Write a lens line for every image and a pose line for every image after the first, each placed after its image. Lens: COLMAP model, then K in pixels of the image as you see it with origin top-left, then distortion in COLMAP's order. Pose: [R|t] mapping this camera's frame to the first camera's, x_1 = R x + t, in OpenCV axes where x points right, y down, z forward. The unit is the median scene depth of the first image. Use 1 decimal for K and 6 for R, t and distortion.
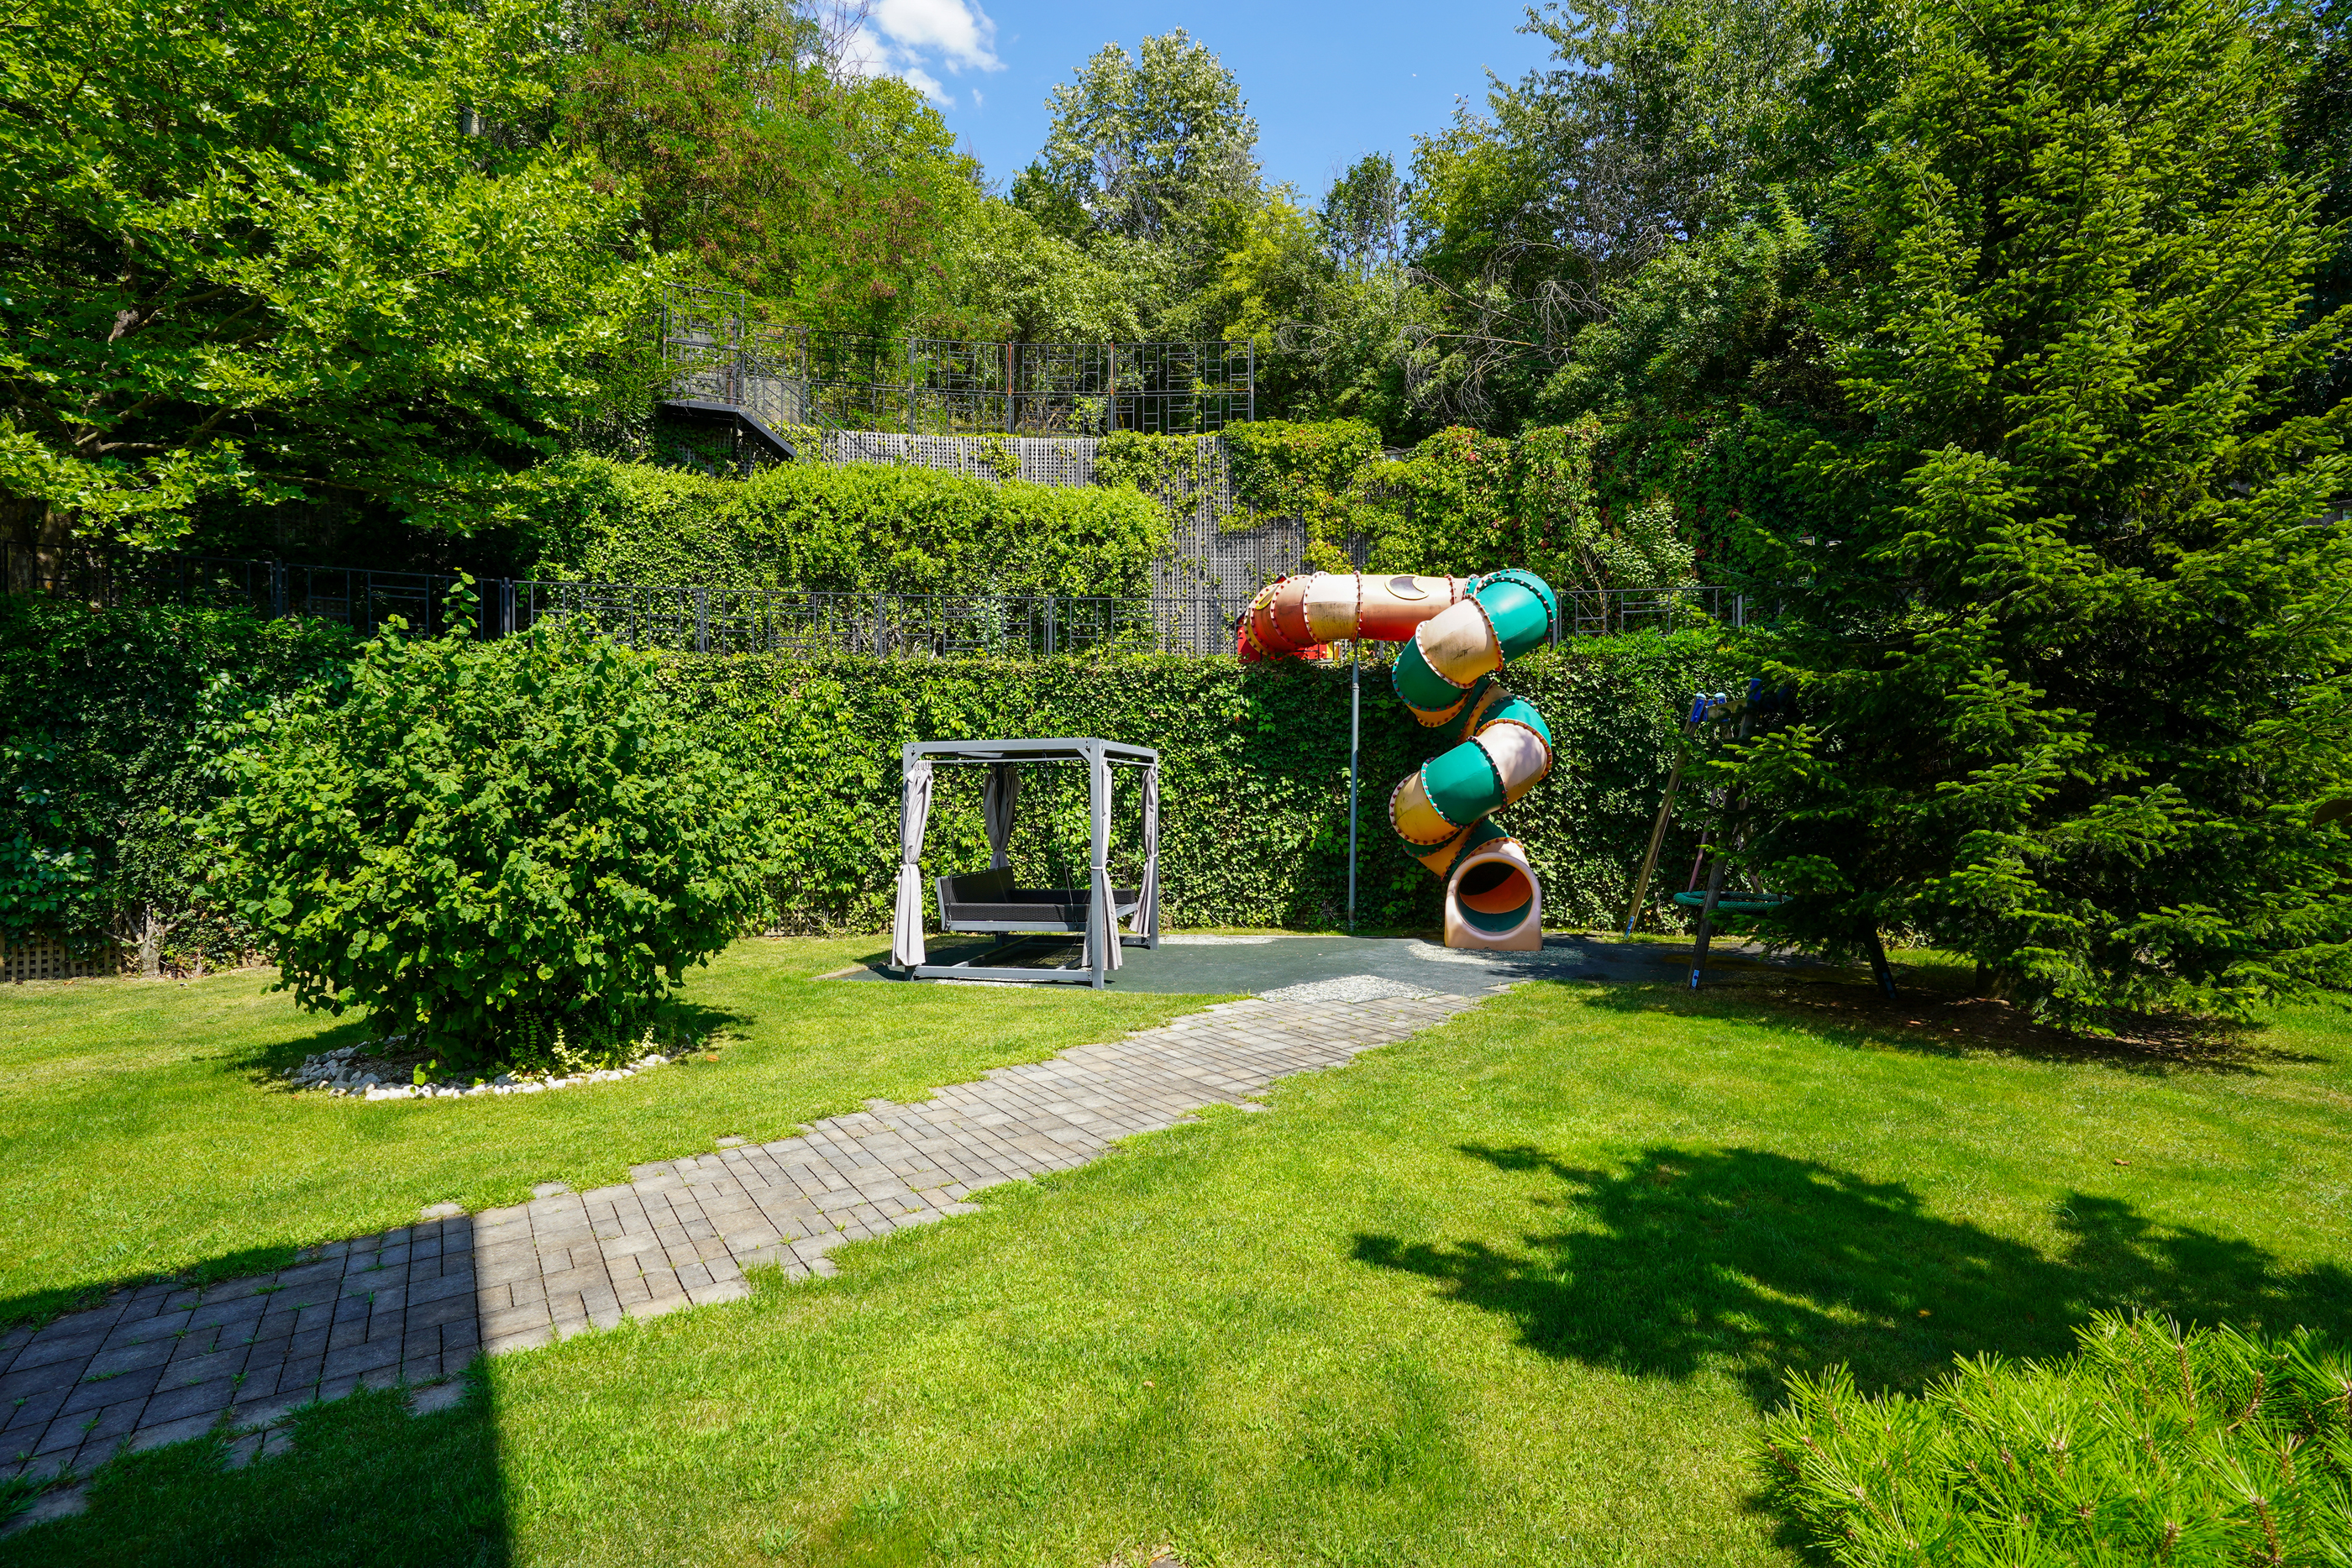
lens RADIAL K [[1083.0, 0, 1162.6], [0, 1083.0, 791.7], [0, 0, 1]] dist [-0.074817, 0.030518]
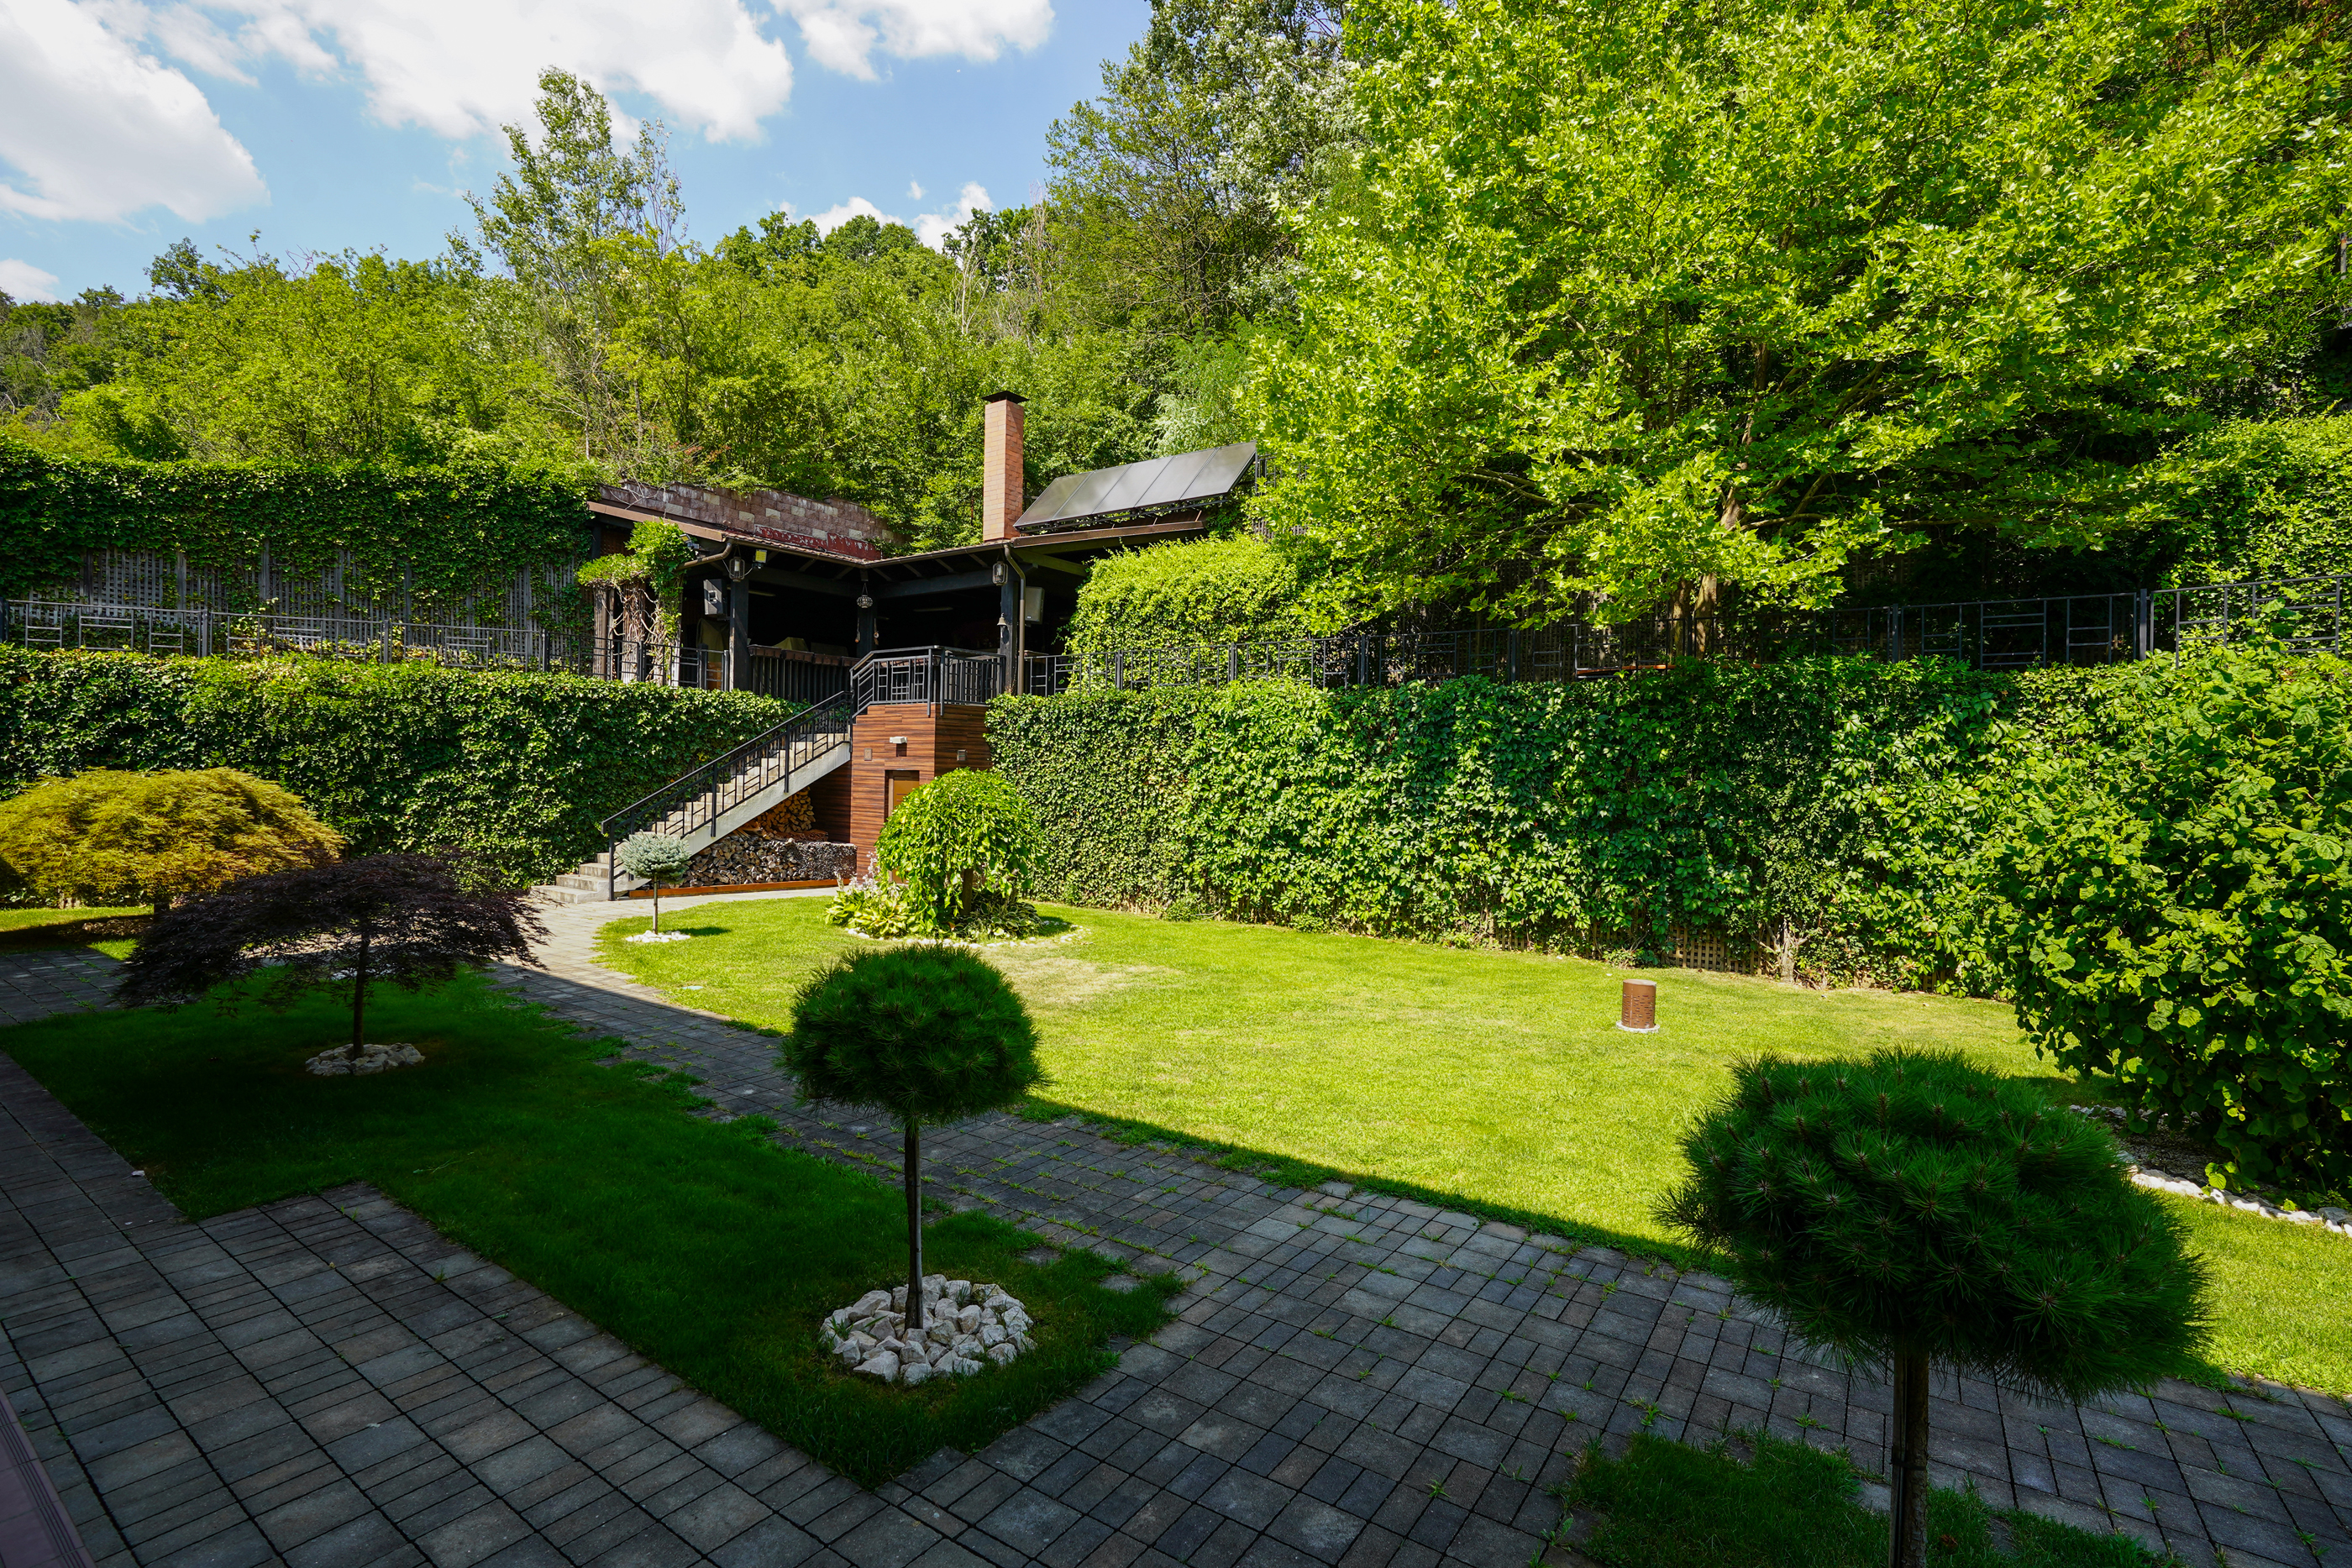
lens RADIAL K [[1083.0, 0, 1162.6], [0, 1083.0, 791.7], [0, 0, 1]] dist [-0.074817, 0.030518]
pose [[0.359845, 0.015443, -0.932884, -0.110947], [-0.037181, 0.999306, 0.002200, -0.007327], [0.932271, 0.033894, 0.360170, -0.058837]]
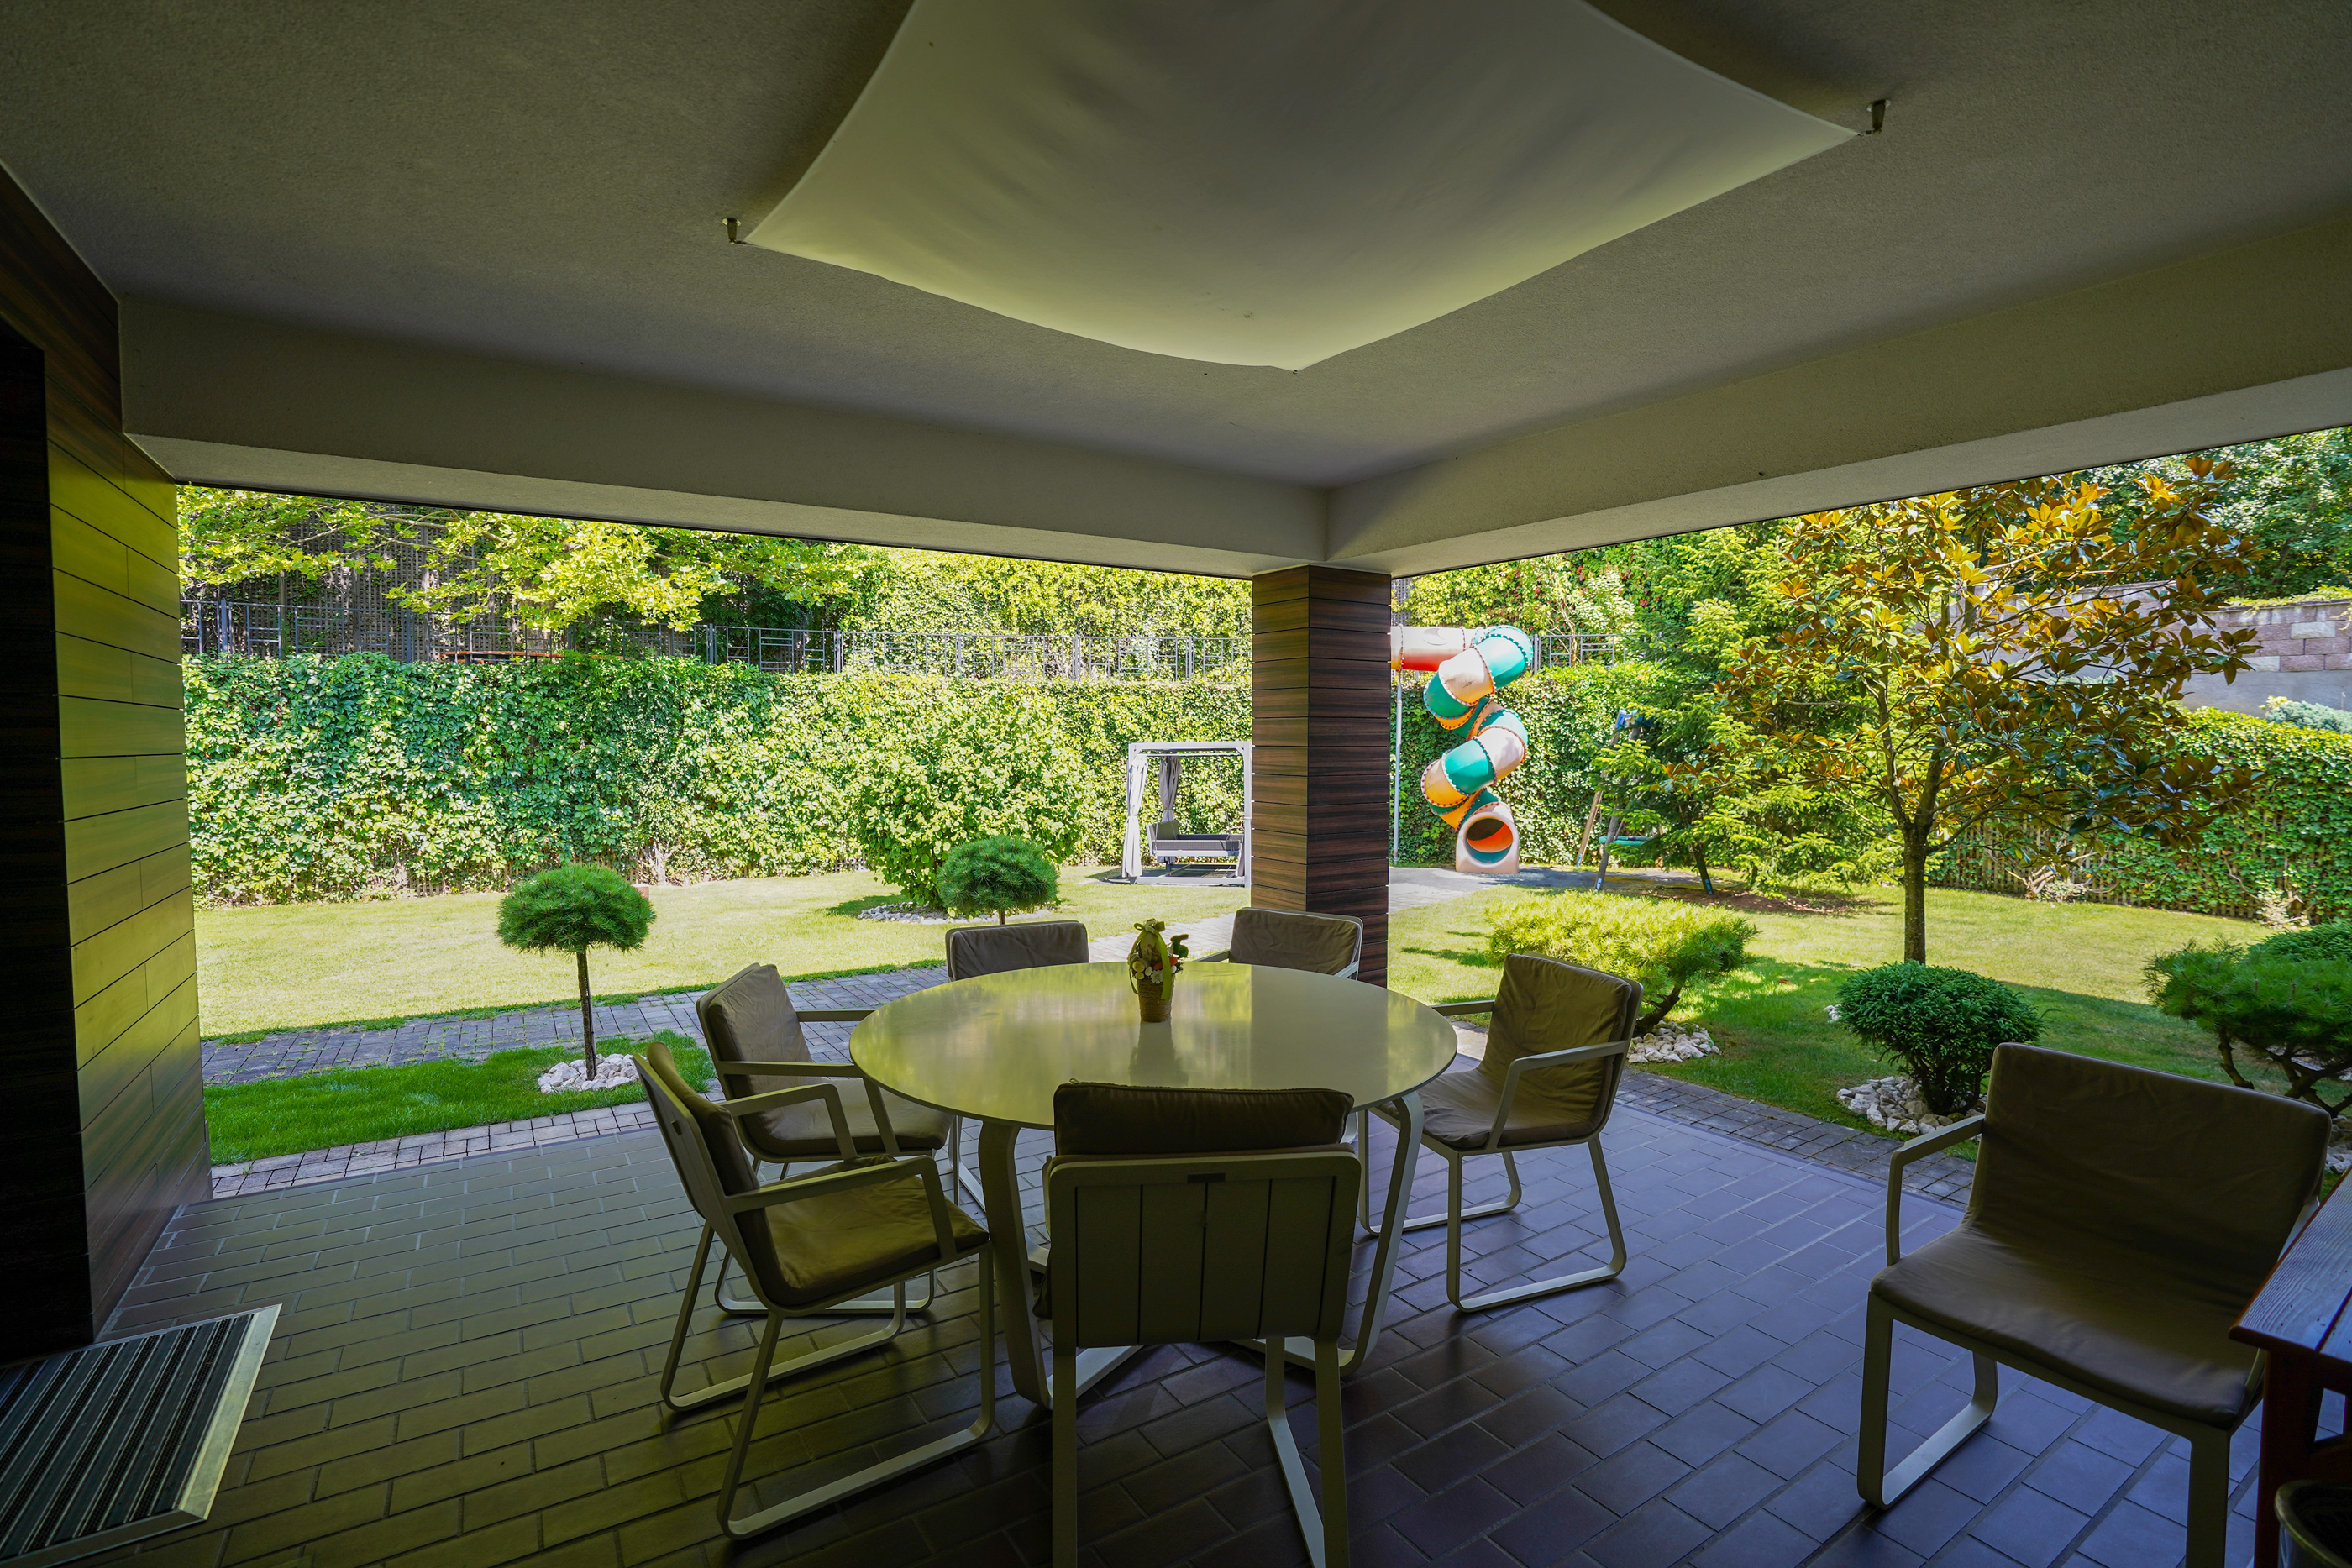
lens RADIAL K [[1083.0, 0, 1162.6], [0, 1083.0, 791.7], [0, 0, 1]] dist [-0.074817, 0.030518]
pose [[0.999427, 0.002163, -0.033782, -0.102790], [-0.001227, 0.999615, 0.027730, -0.013834], [0.033829, -0.027673, 0.999044, -0.529976]]
